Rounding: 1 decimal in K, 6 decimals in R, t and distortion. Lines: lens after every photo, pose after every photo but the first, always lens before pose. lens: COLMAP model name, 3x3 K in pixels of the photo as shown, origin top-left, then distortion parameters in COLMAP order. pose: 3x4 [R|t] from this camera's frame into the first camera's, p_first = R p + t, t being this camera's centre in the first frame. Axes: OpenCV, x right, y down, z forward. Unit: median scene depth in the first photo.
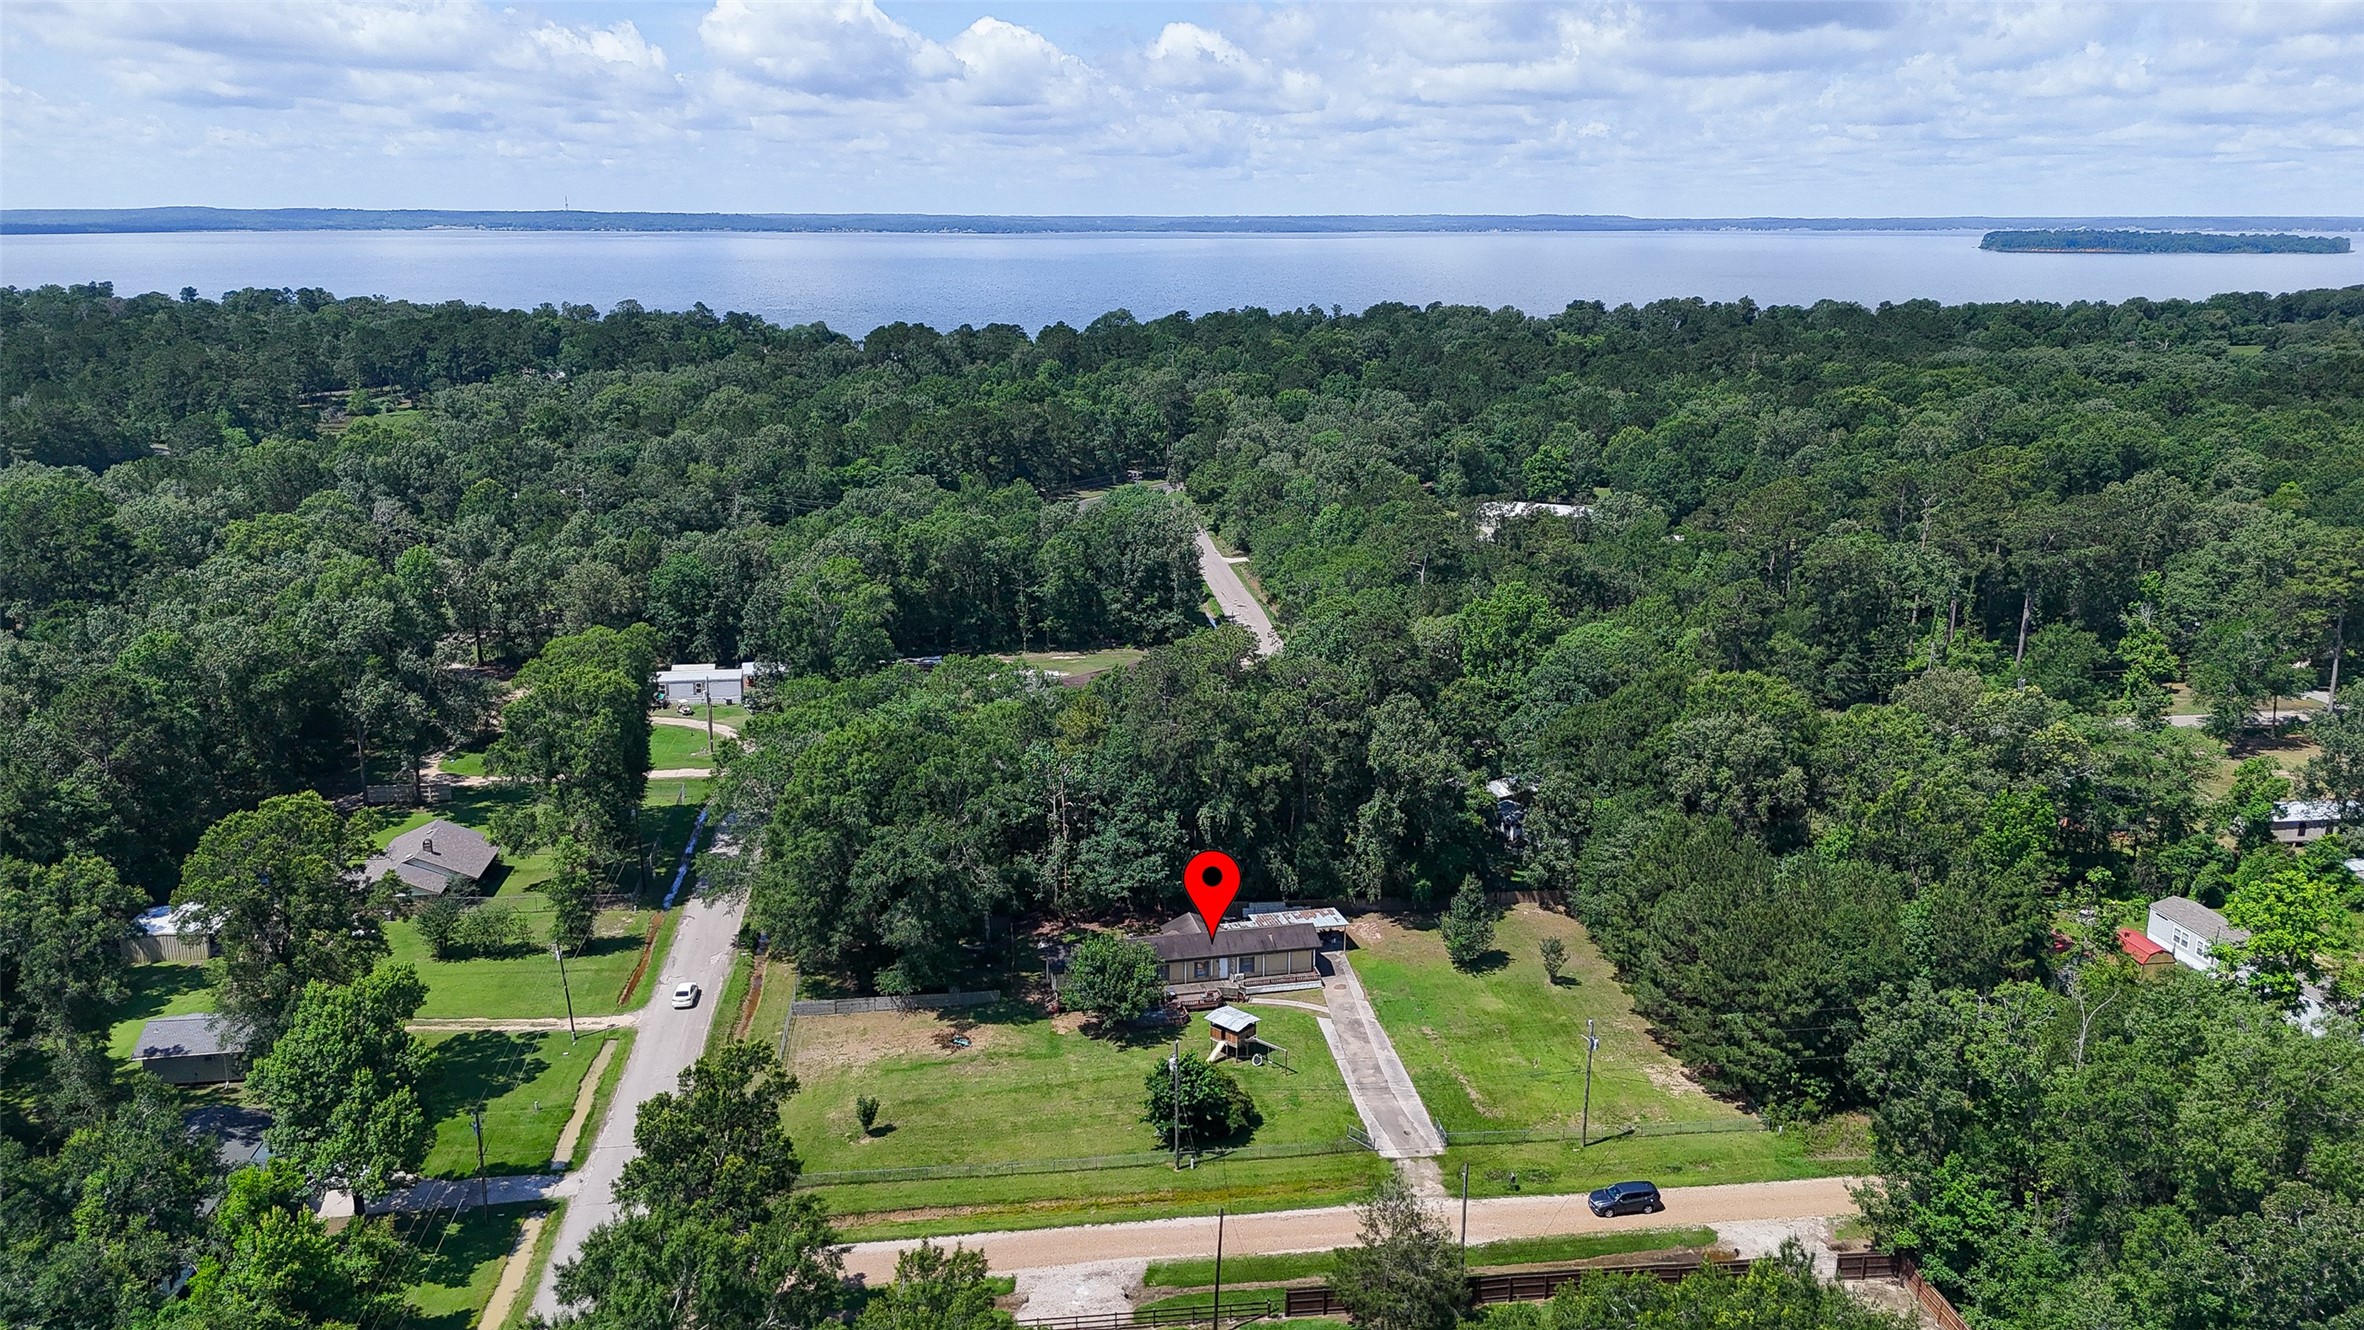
lens RADIAL K [[1732.3, 0, 1182.0], [0, 1732.3, 665.0], [0, 0, 1]] dist [0.096903, -0.108277]
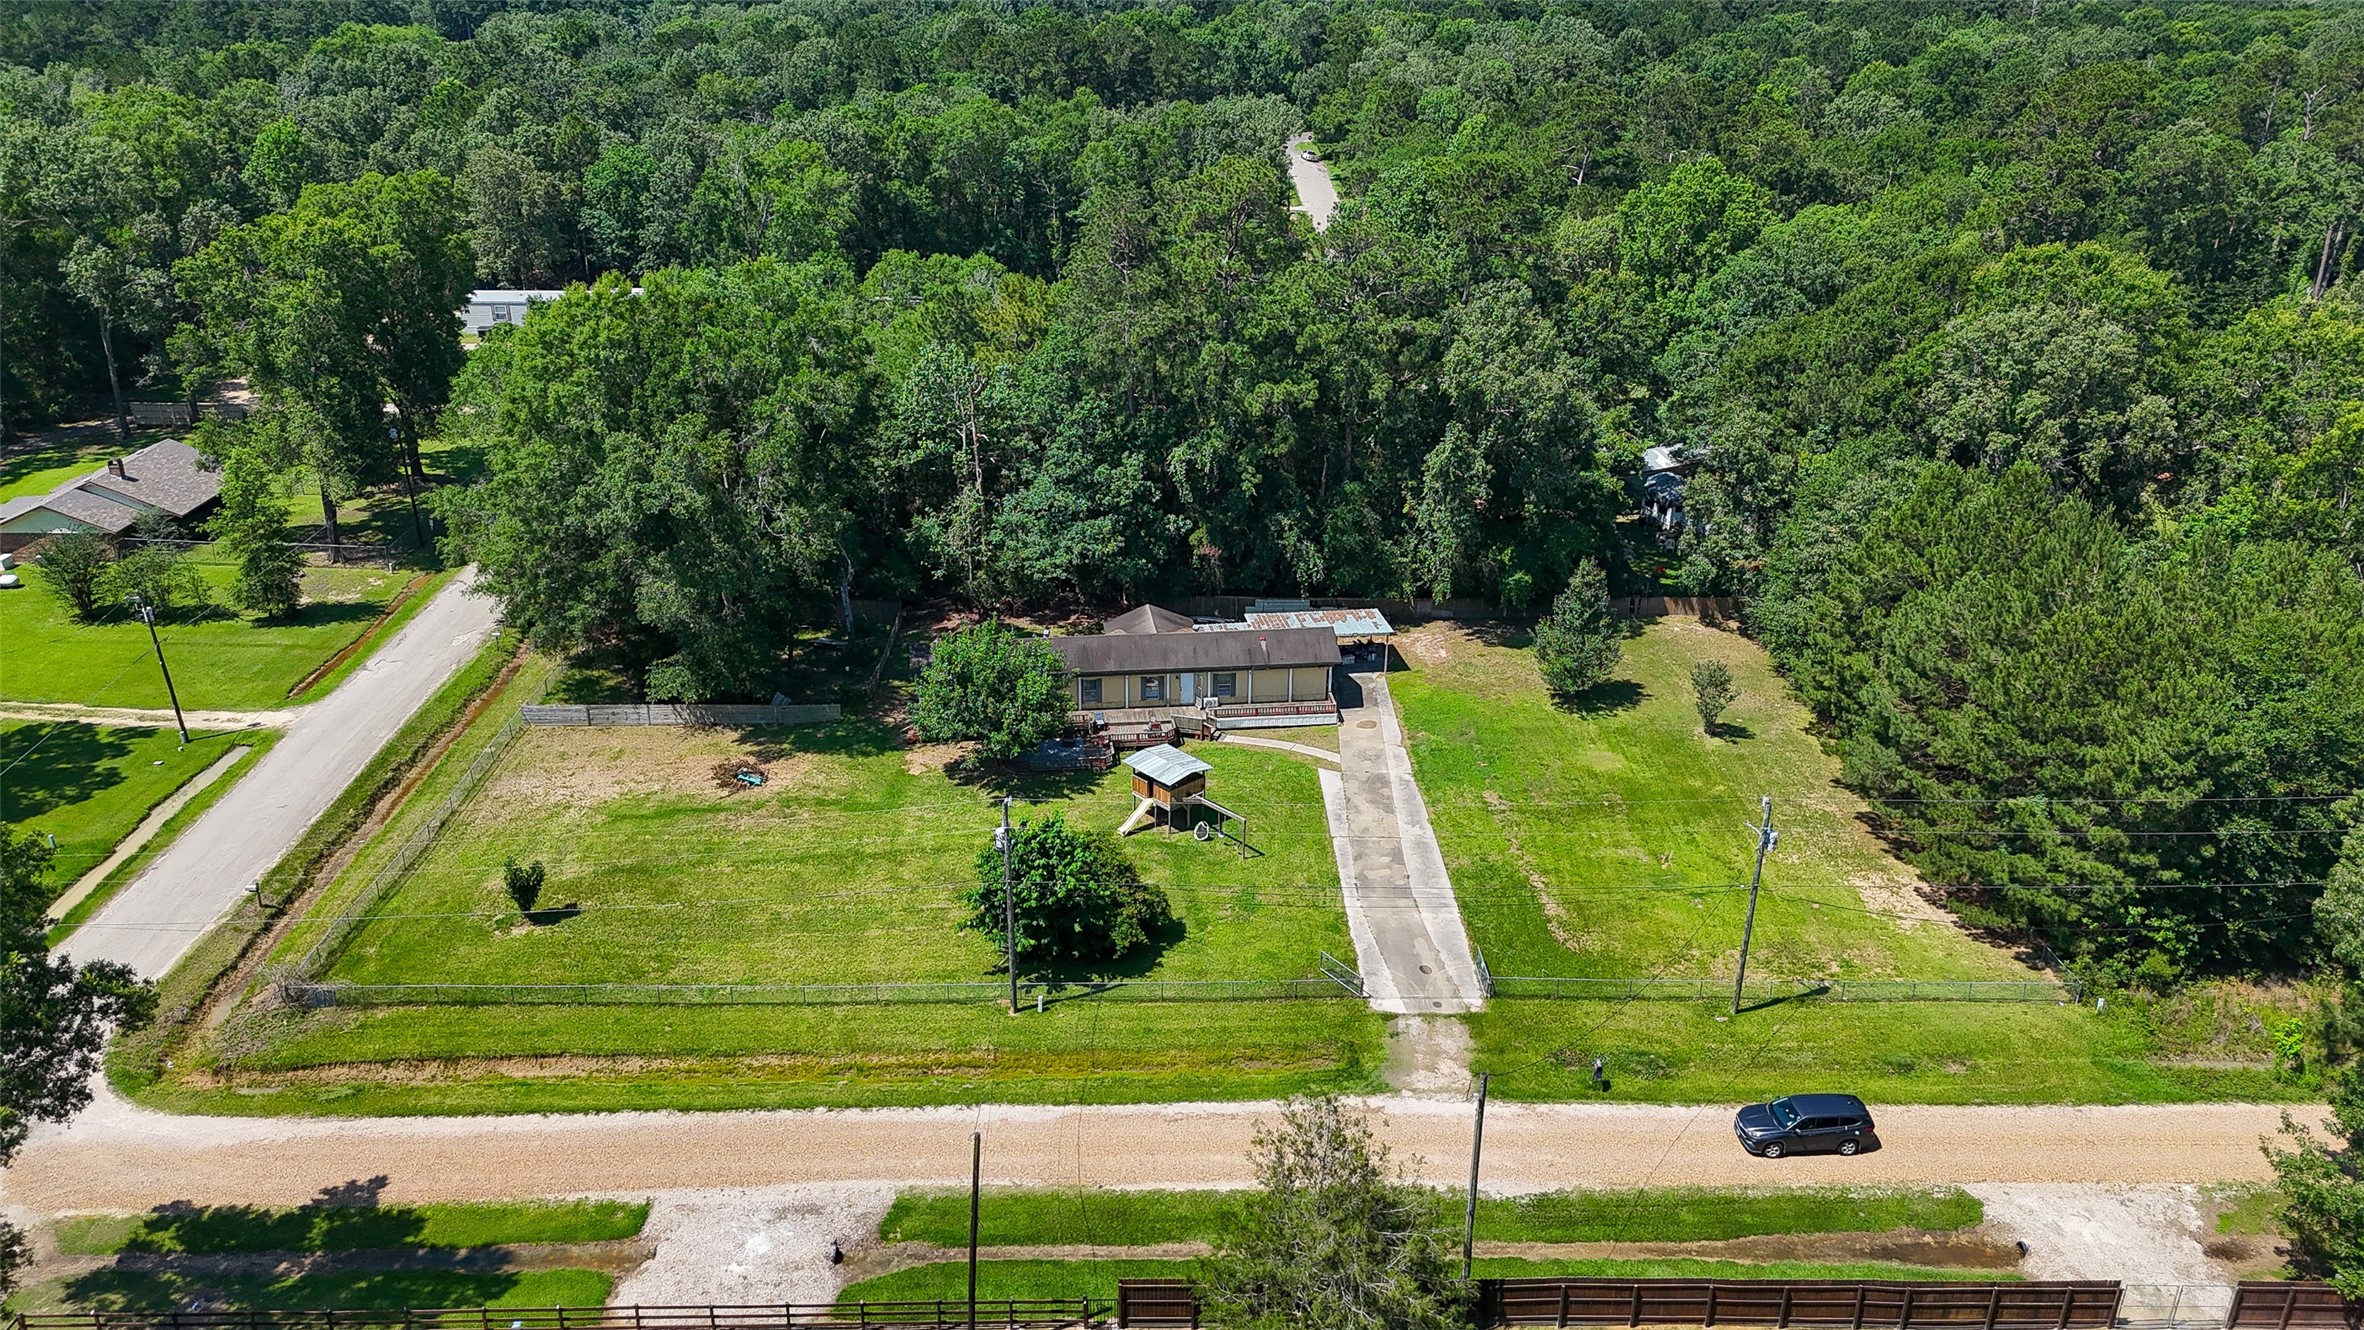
lens RADIAL K [[1732.3, 0, 1182.0], [0, 1732.3, 665.0], [0, 0, 1]] dist [0.096903, -0.108277]
pose [[0.994353, 0.044581, -0.096303, 0.084282], [-0.029937, 0.988463, 0.148476, 0.070541], [0.101811, -0.144755, 0.984216, 0.366807]]
